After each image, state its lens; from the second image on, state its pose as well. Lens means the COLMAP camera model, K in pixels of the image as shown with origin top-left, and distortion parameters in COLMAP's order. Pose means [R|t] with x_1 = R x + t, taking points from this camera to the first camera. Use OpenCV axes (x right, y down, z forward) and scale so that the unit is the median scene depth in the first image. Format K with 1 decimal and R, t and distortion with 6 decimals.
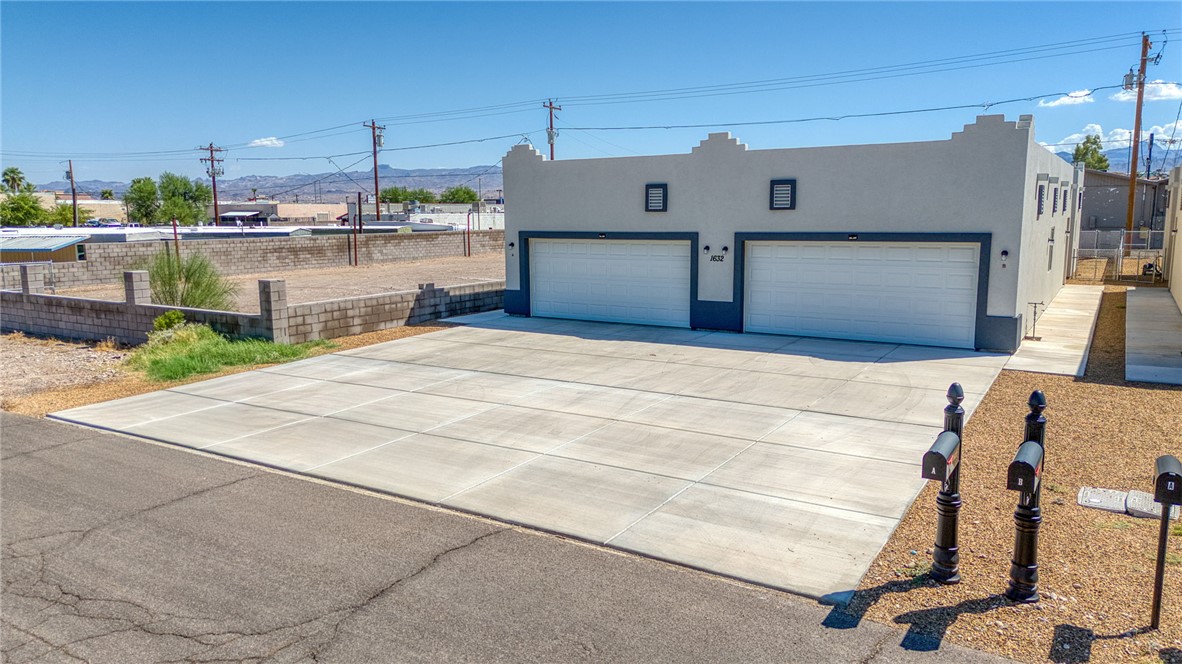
lens RADIAL K [[828.1, 0, 604.9], [0, 828.1, 335.6], [0, 0, 1]] dist [0.083573, -0.087015]
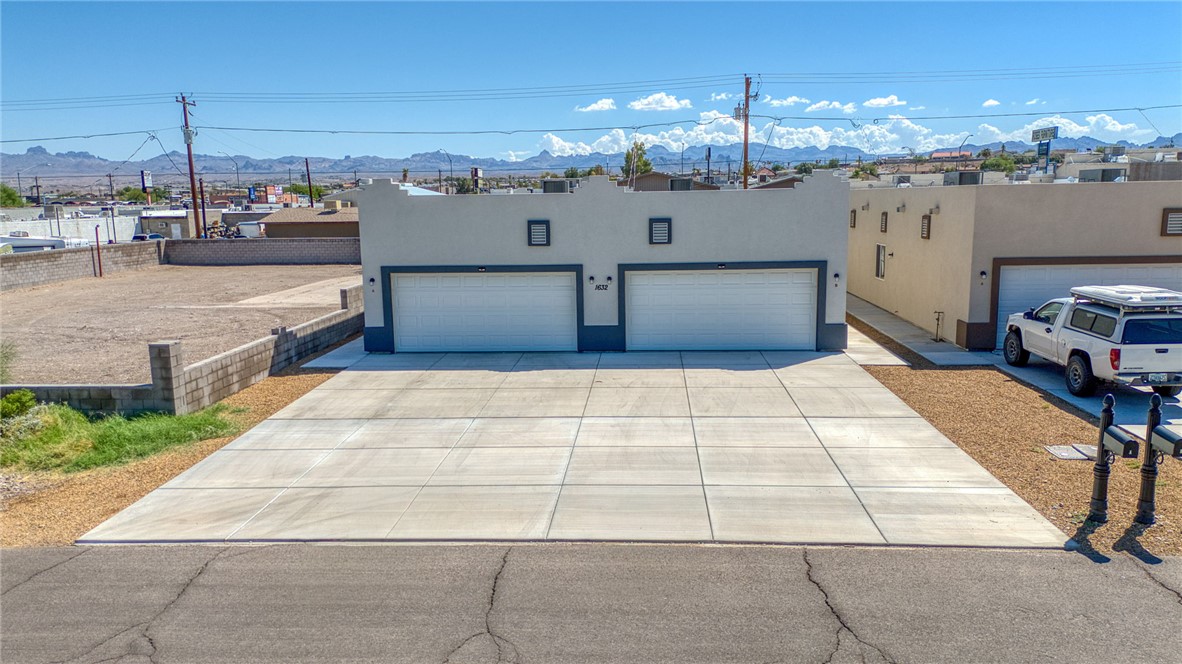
lens RADIAL K [[828.1, 0, 604.9], [0, 828.1, 335.6], [0, 0, 1]] dist [0.083573, -0.087015]
pose [[0.878458, -0.084852, 0.470225, -0.392180], [0.080842, 0.996312, 0.028759, -0.060265], [-0.470931, 0.012750, 0.882078, 0.015938]]
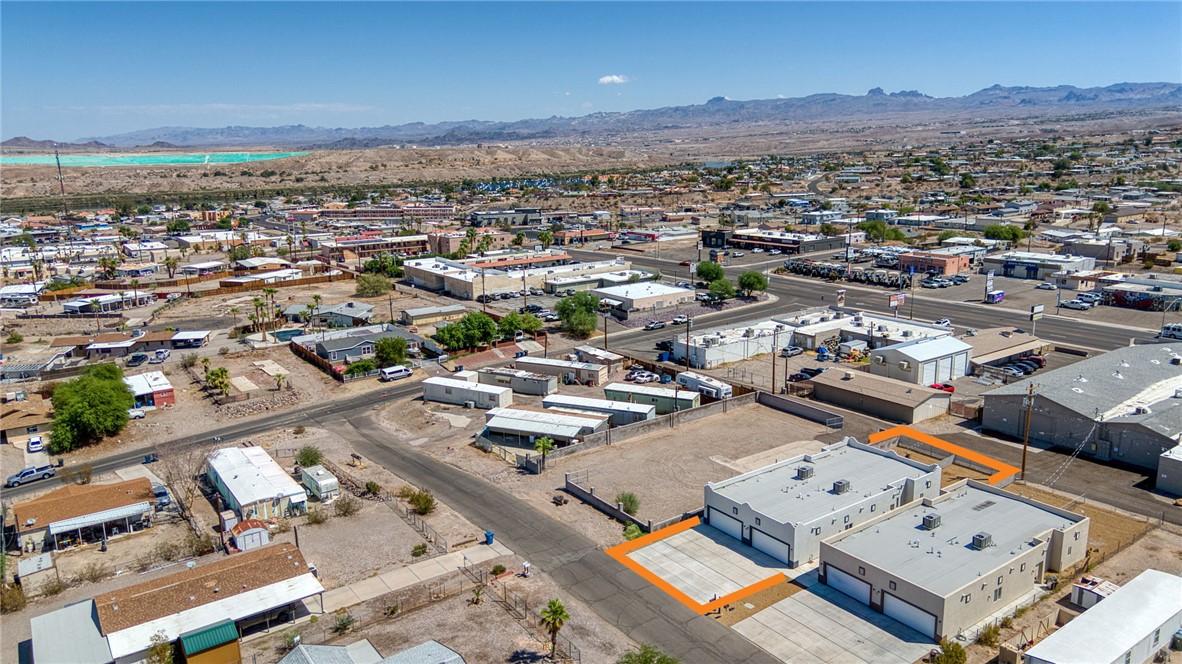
lens RADIAL K [[828.1, 0, 604.9], [0, 828.1, 335.6], [0, 0, 1]] dist [0.083573, -0.087015]
pose [[0.926496, 0.080950, -0.367495, 0.979938], [-0.050996, 0.994588, 0.090517, -1.474259], [0.372833, -0.065123, 0.925610, -3.290886]]
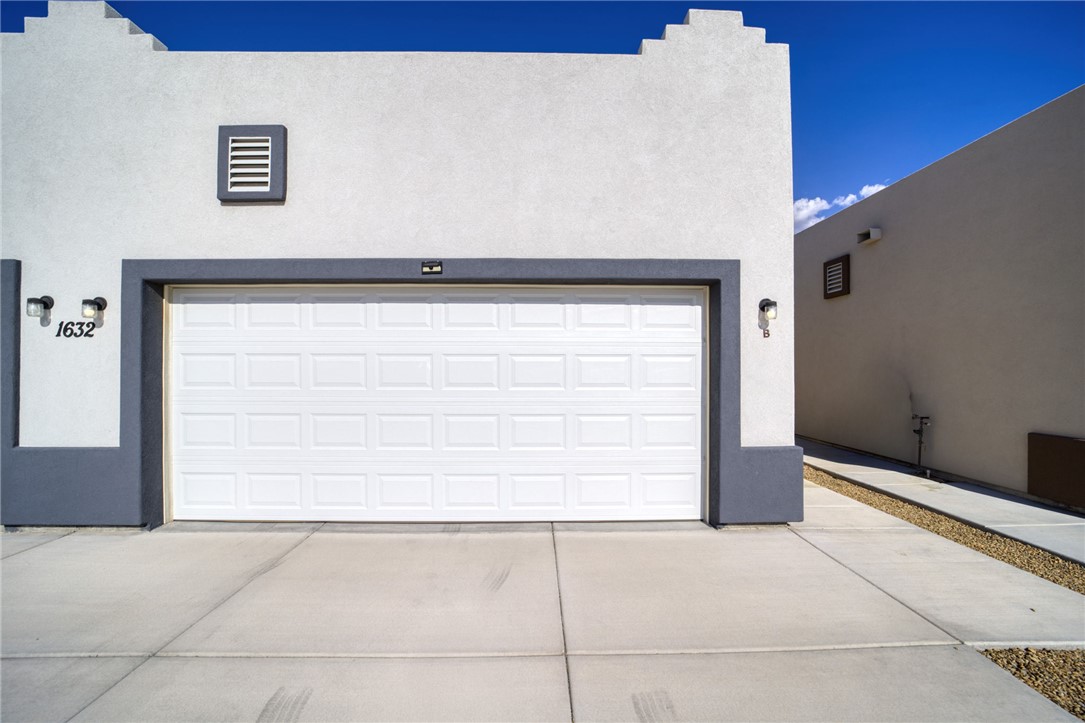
lens RADIAL K [[420.8, 0, 543.6], [0, 420.8, 365.4], [0, 0, 1]] dist [-0.039347, 0.009996]
pose [[0.840073, 0.008971, 0.542400, 0.213694], [0.075130, 0.988304, -0.132708, -0.038299], [-0.537246, 0.152235, 0.829573, 0.743802]]
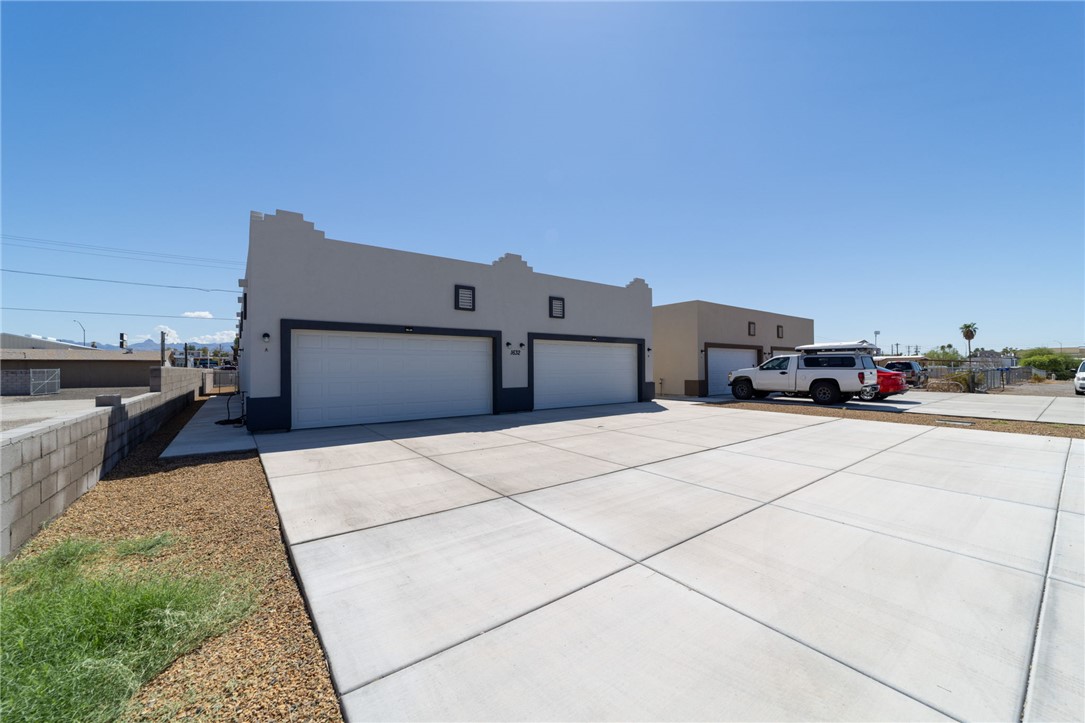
lens RADIAL K [[410.5, 0, 541.2], [0, 410.5, 369.7], [0, 0, 1]] dist [-0.017711, 0.009052]
pose [[0.366500, 0.001811, 0.930416, -0.421680], [0.144235, 0.987799, -0.058738, -0.026794], [-0.919170, 0.155726, 0.361767, 0.751442]]
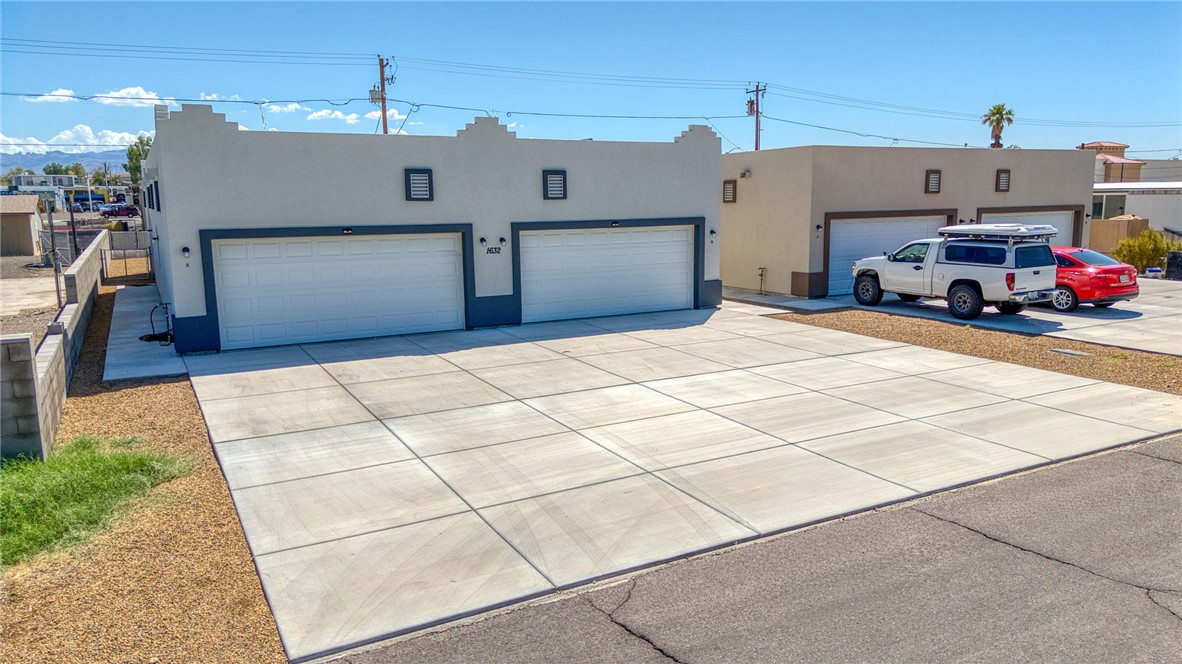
lens RADIAL K [[816.8, 0, 596.6], [0, 816.8, 342.0], [0, 0, 1]] dist [0.085357, -0.086459]
pose [[0.494311, -0.147692, 0.856647, -0.627591], [0.140309, 0.986095, 0.089047, -0.057052], [-0.857887, 0.076179, 0.508160, 0.432920]]
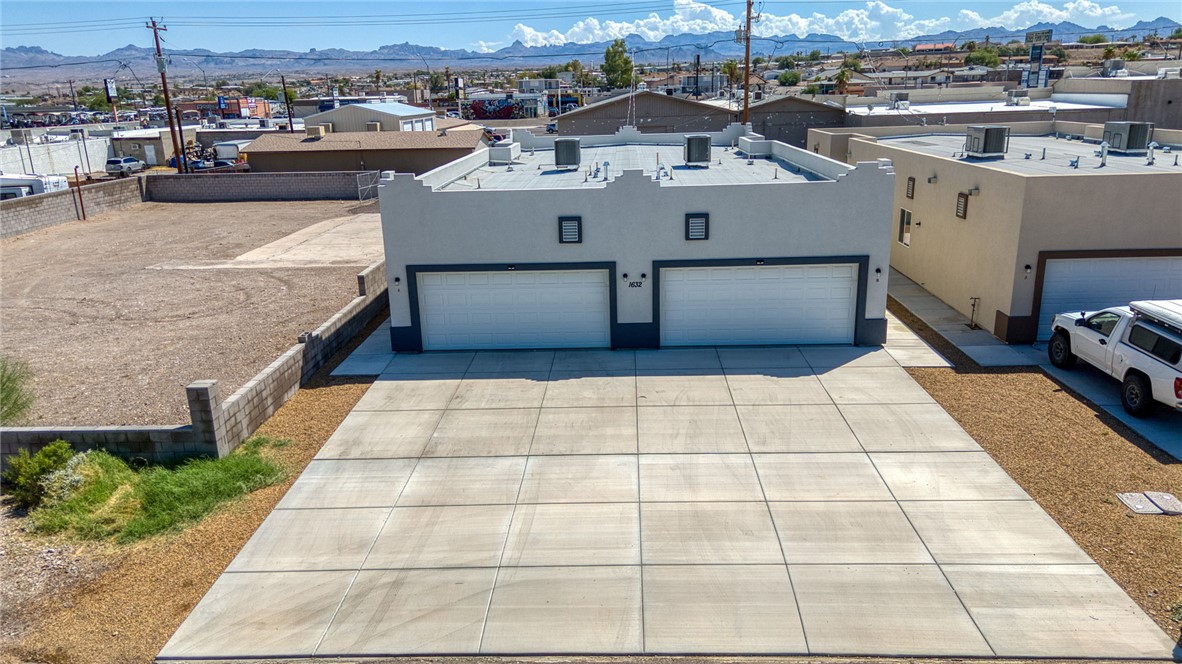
lens RADIAL K [[822.1, 0, 603.1], [0, 822.1, 332.1], [0, 0, 1]] dist [0.074123, -0.071958]
pose [[0.865248, -0.154724, 0.476872, -0.424360], [0.093783, 0.984347, 0.149215, -0.196861], [-0.492495, -0.084385, 0.866215, 0.087361]]
